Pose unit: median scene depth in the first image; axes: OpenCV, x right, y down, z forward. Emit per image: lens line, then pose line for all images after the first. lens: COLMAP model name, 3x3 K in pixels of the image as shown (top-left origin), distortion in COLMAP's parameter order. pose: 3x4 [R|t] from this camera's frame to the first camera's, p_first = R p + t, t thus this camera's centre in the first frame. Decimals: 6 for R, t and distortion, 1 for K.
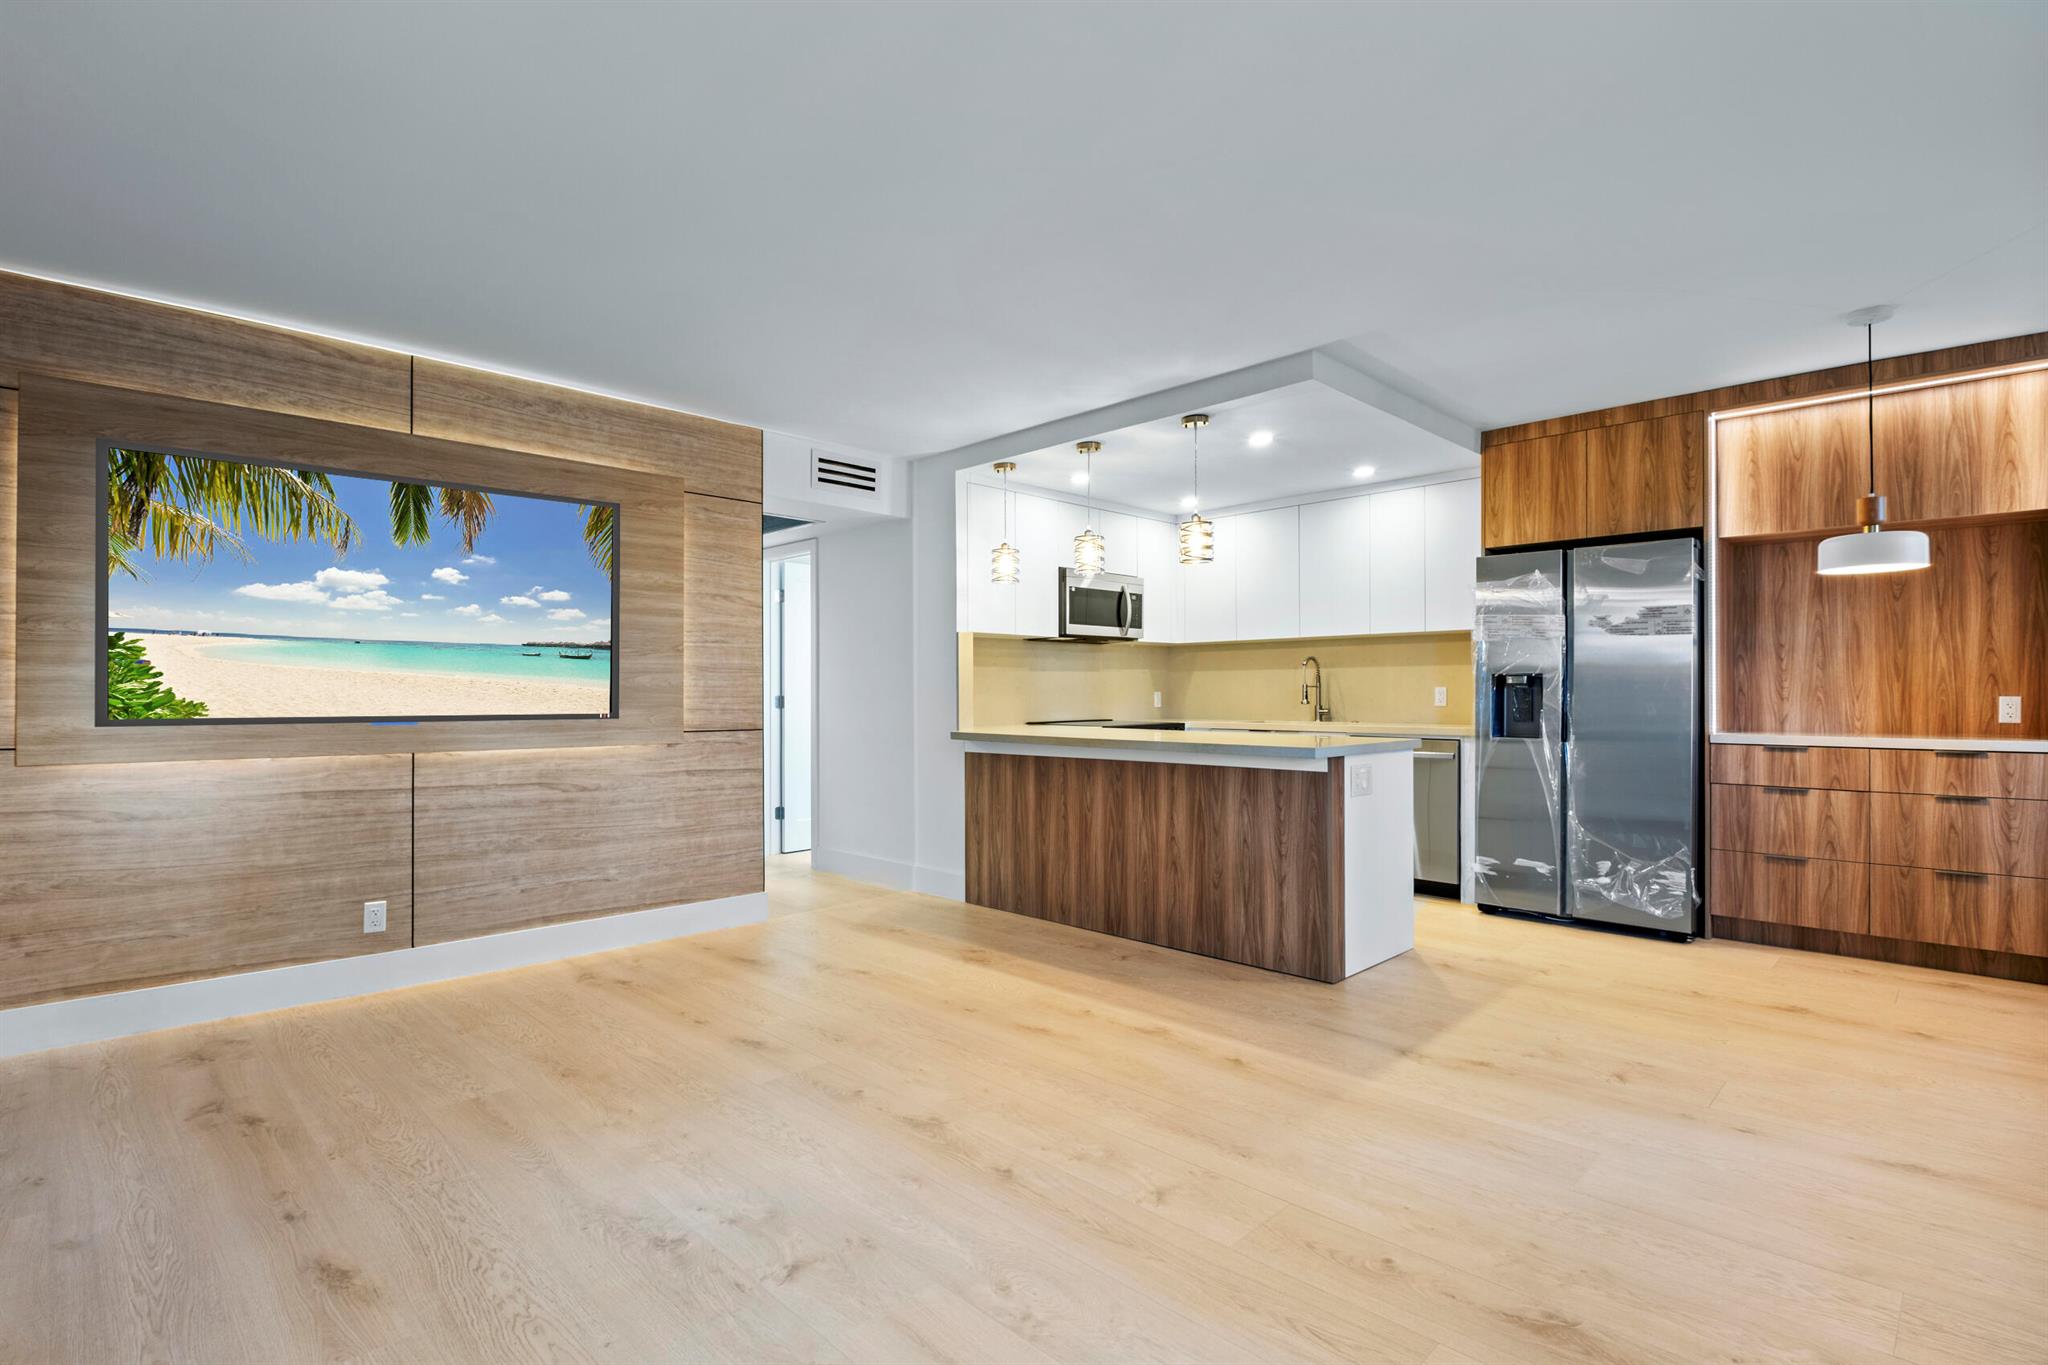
lens RADIAL K [[978.3, 0, 1014.6], [0, 978.3, 692.8], [0, 0, 1]] dist [-0.001186, -0.004077]
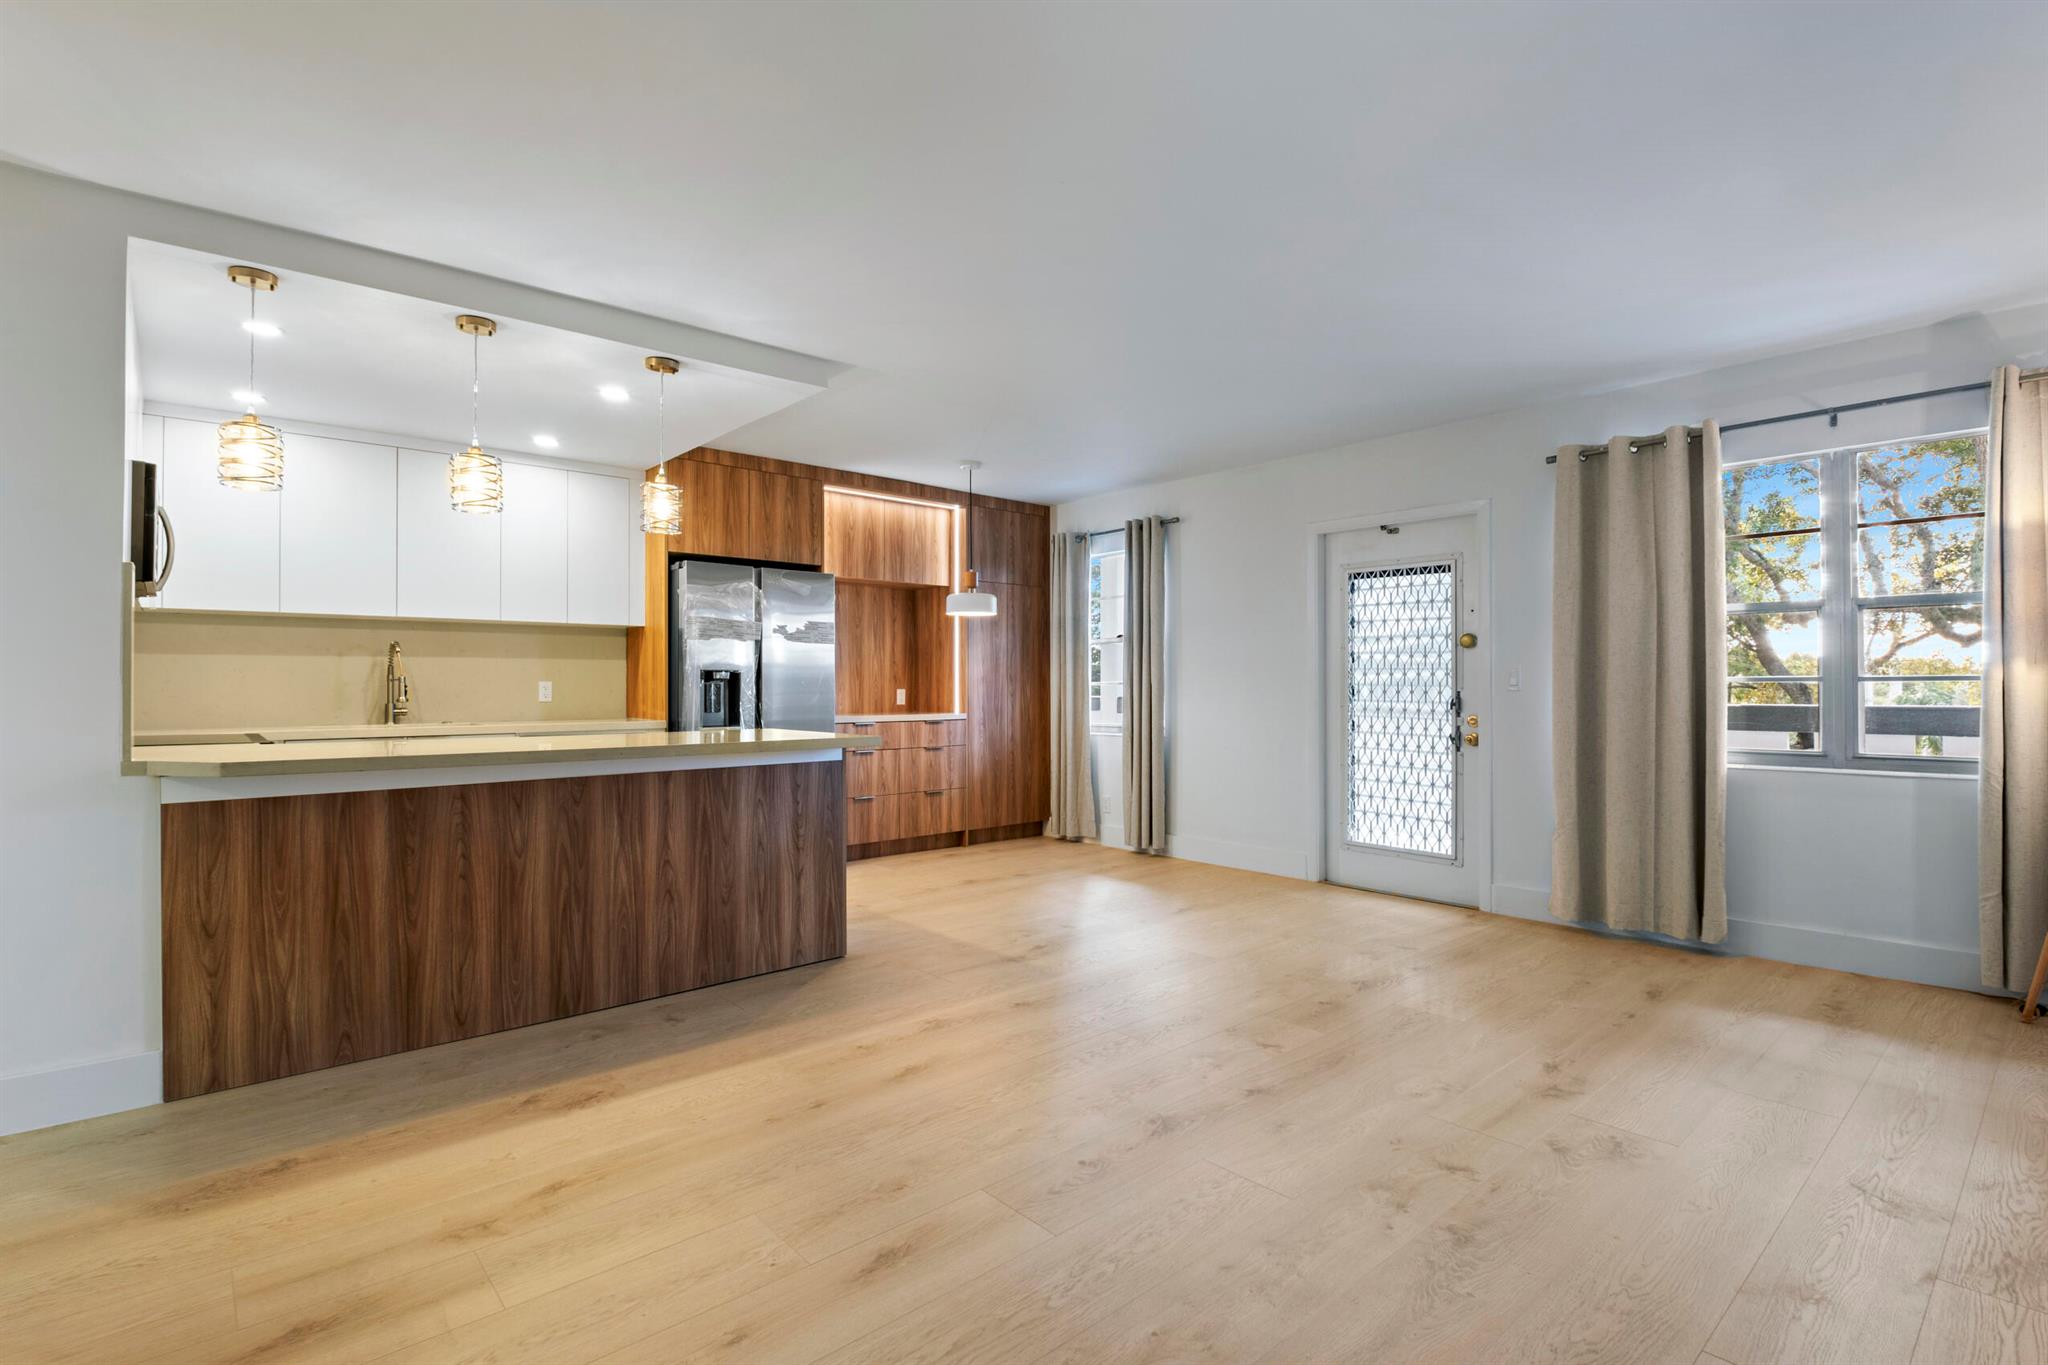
lens RADIAL K [[978.3, 0, 1016.5], [0, 978.3, 675.1], [0, 0, 1]] dist [-0.001186, -0.004077]
pose [[0.056057, 0.012826, 0.998345, -0.664340], [0.002622, 0.999912, -0.012994, 0.001892], [-0.998424, 0.003346, 0.056018, 0.670220]]
